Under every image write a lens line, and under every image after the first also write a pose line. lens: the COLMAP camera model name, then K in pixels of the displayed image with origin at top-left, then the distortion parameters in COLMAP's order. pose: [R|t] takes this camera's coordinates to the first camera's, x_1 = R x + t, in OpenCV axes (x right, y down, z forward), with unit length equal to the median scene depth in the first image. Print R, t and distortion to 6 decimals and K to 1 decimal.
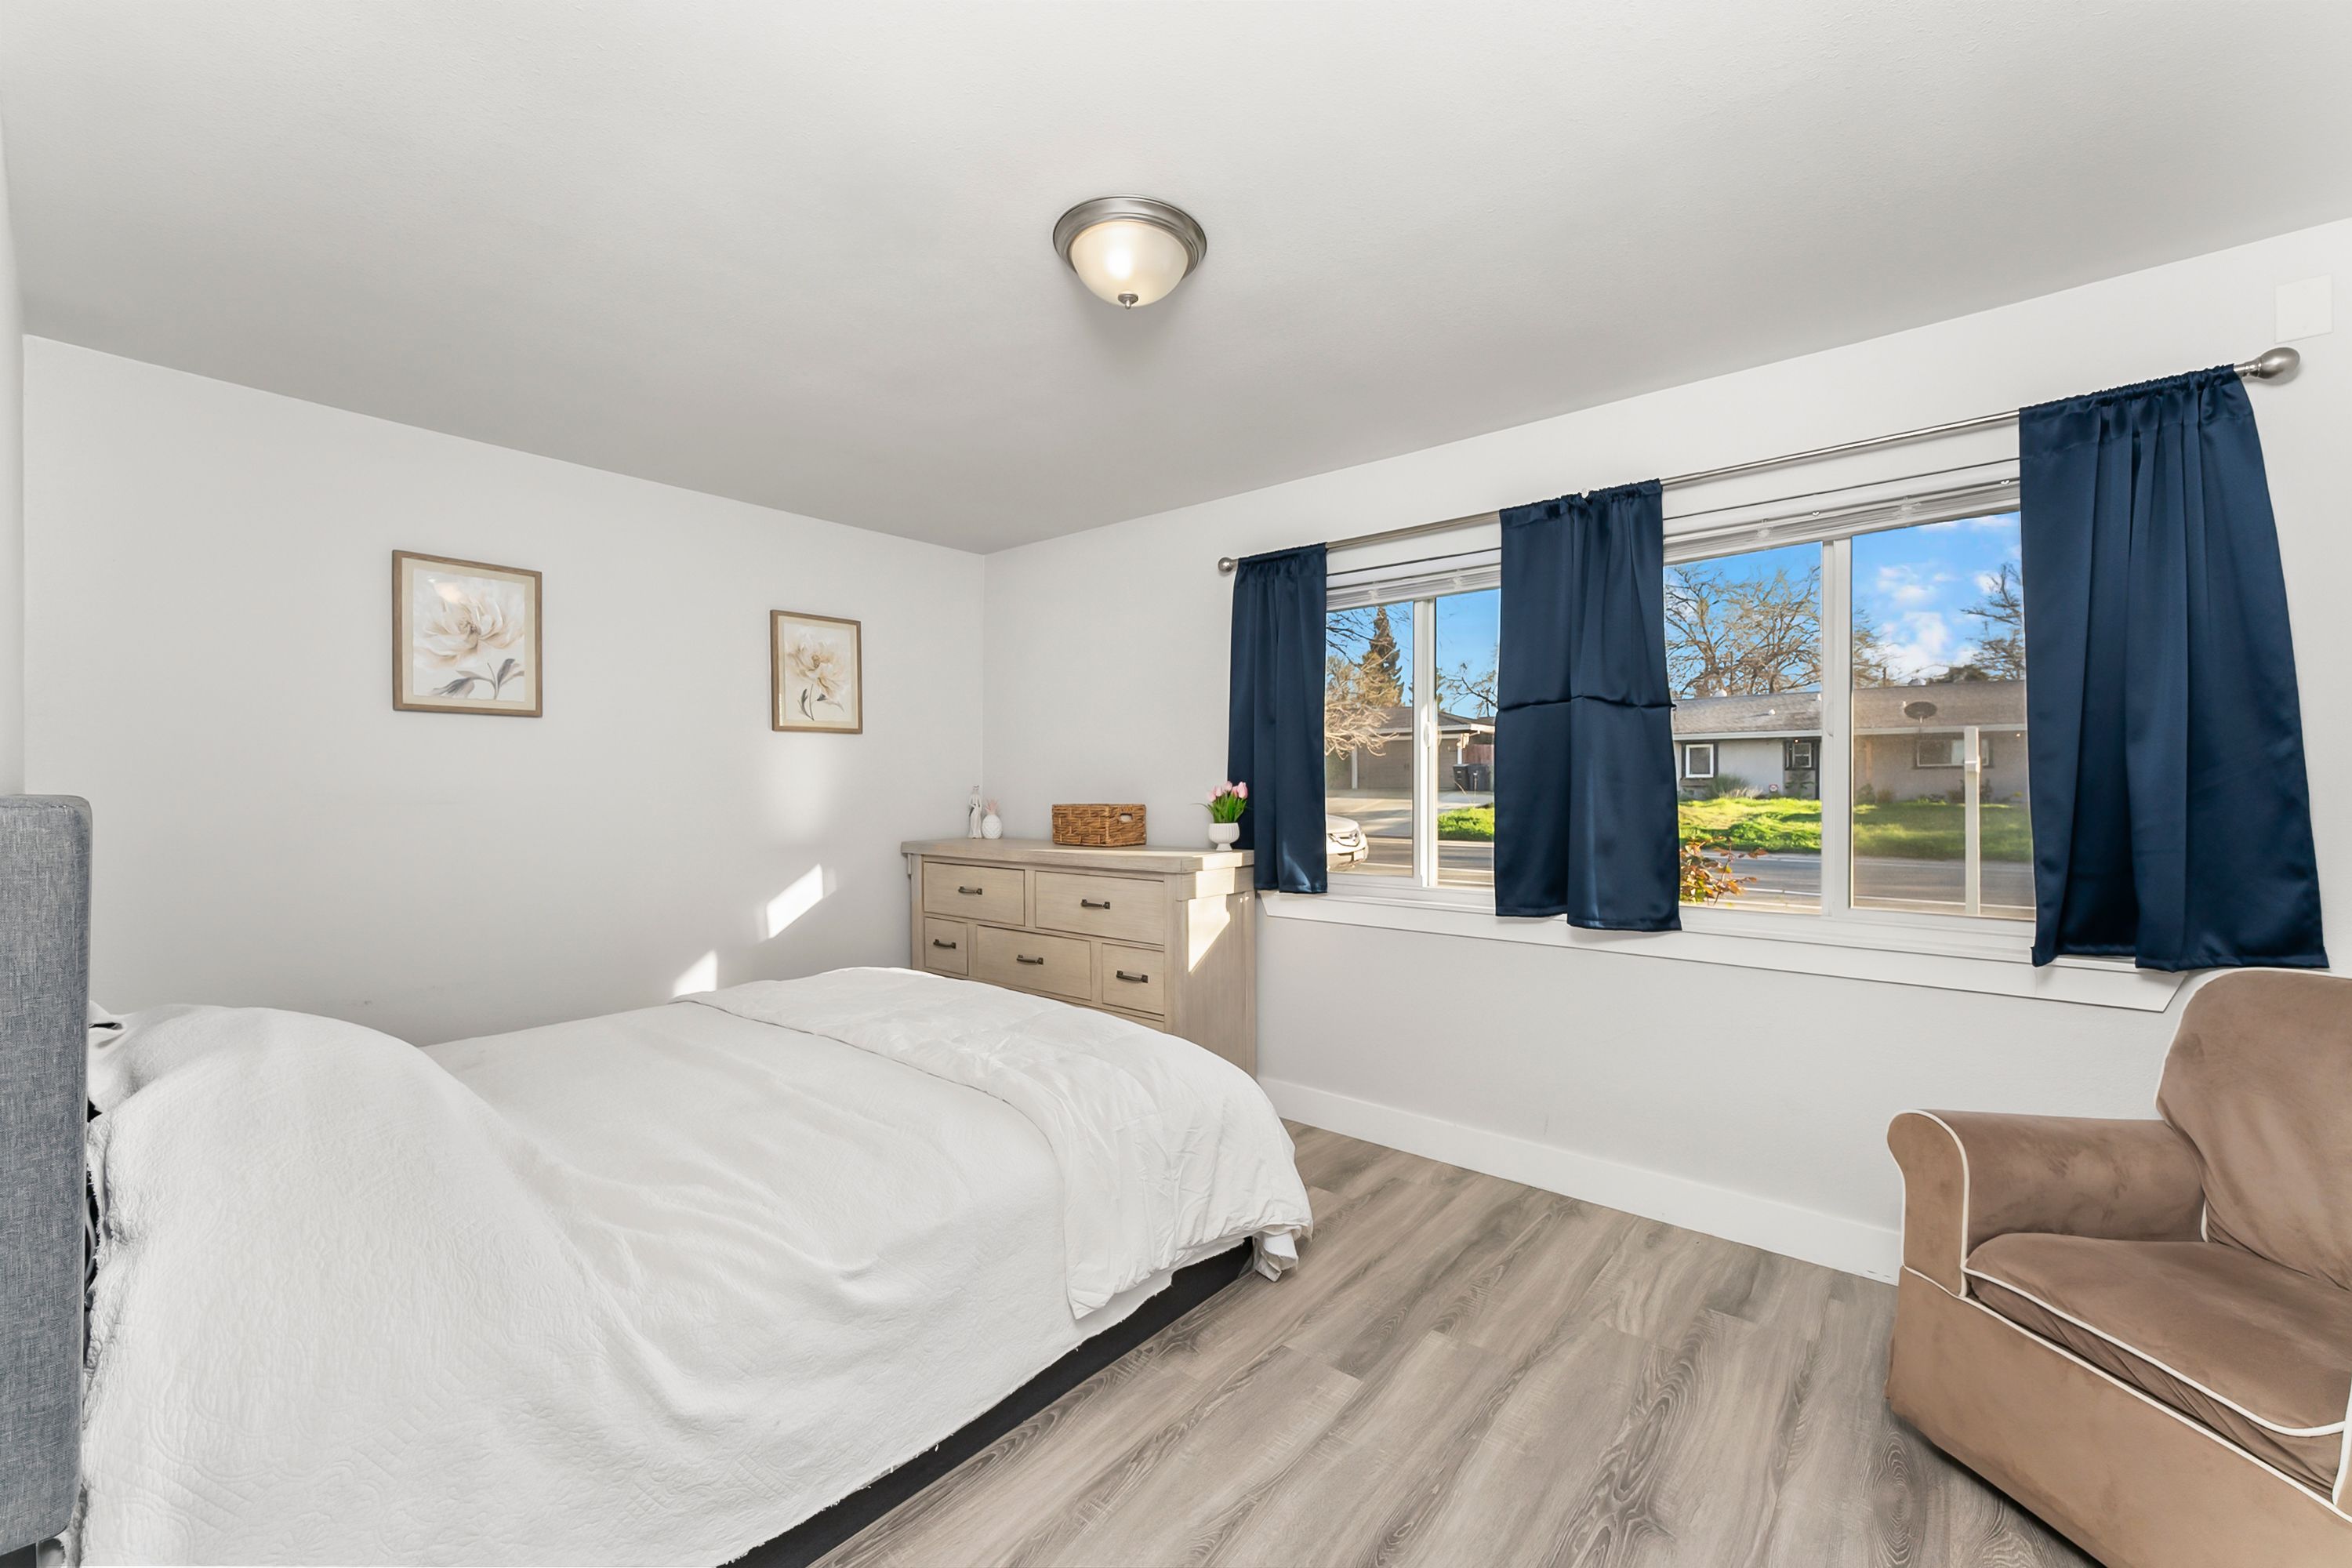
lens RADIAL K [[944.8, 0, 1161.7], [0, 944.8, 780.6], [0, 0, 1]] dist [-0.000540, 0.000032]
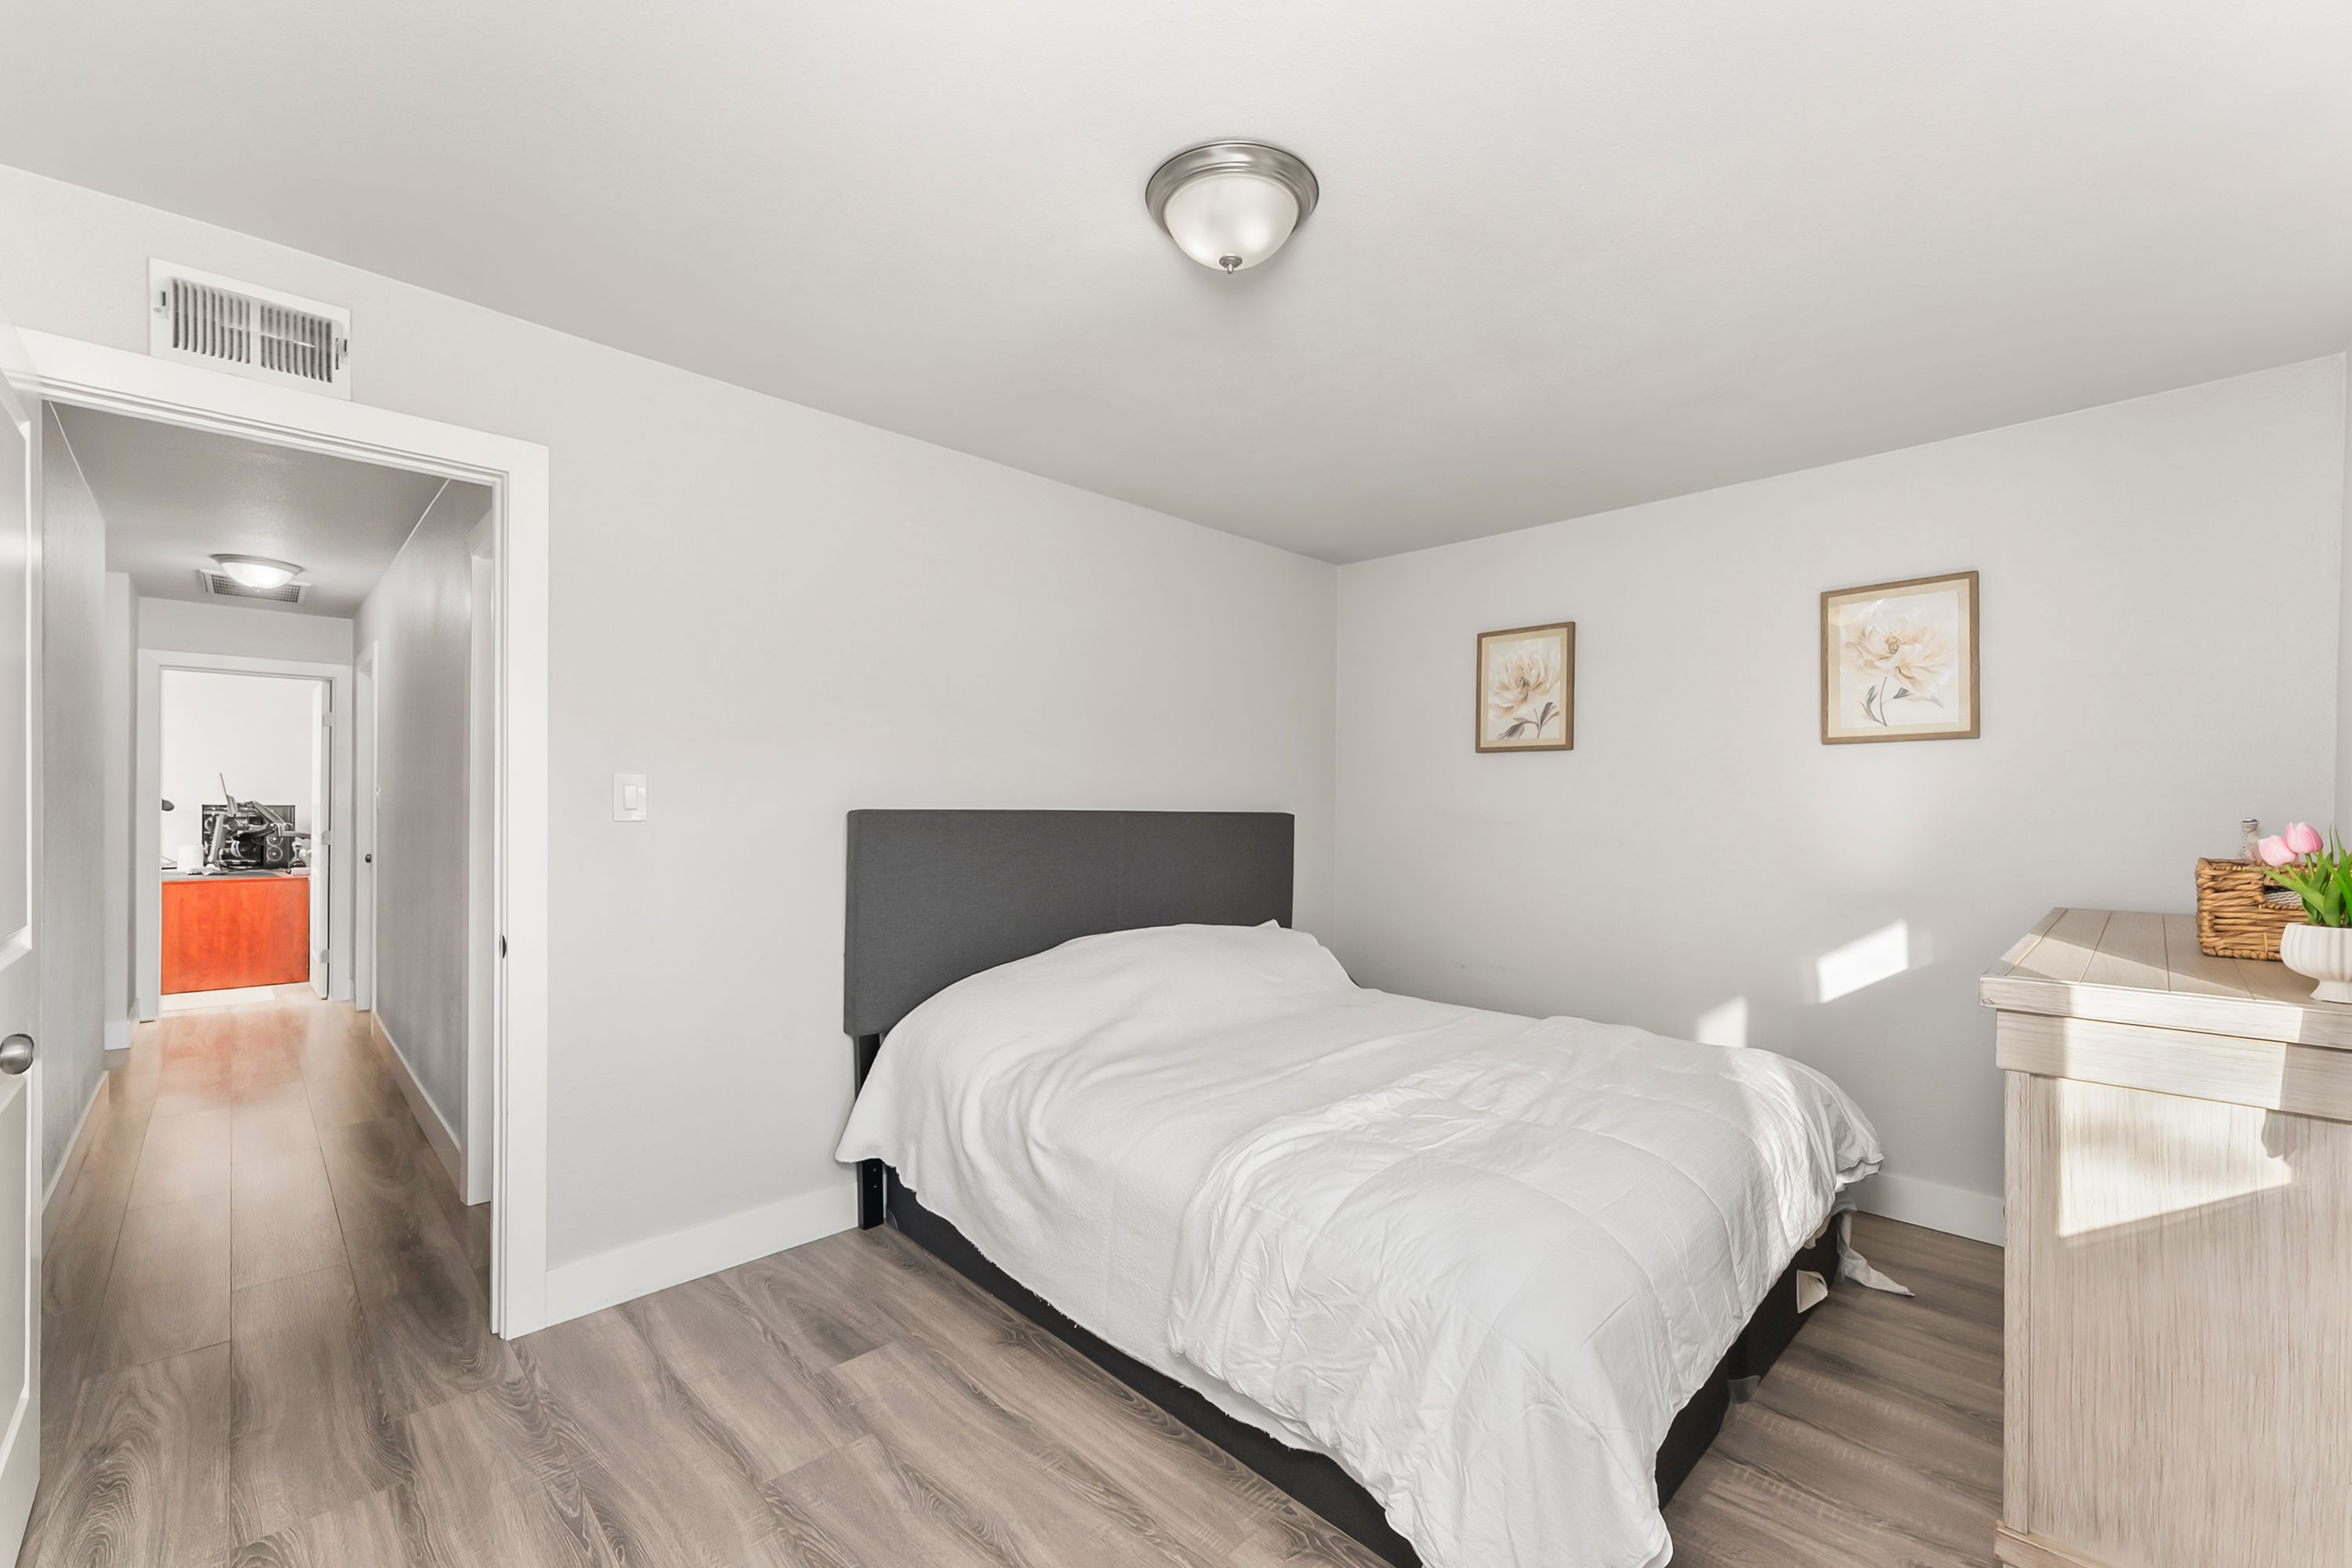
lens RADIAL K [[944.8, 0, 1153.4], [0, 944.8, 792.6], [0, 0, 1]] dist [-0.000540, 0.000032]
pose [[-0.099163, -0.010867, -0.995012, 0.525115], [-0.002486, 0.999940, -0.010673, -0.002753], [0.995068, 0.001415, -0.099185, 0.623829]]
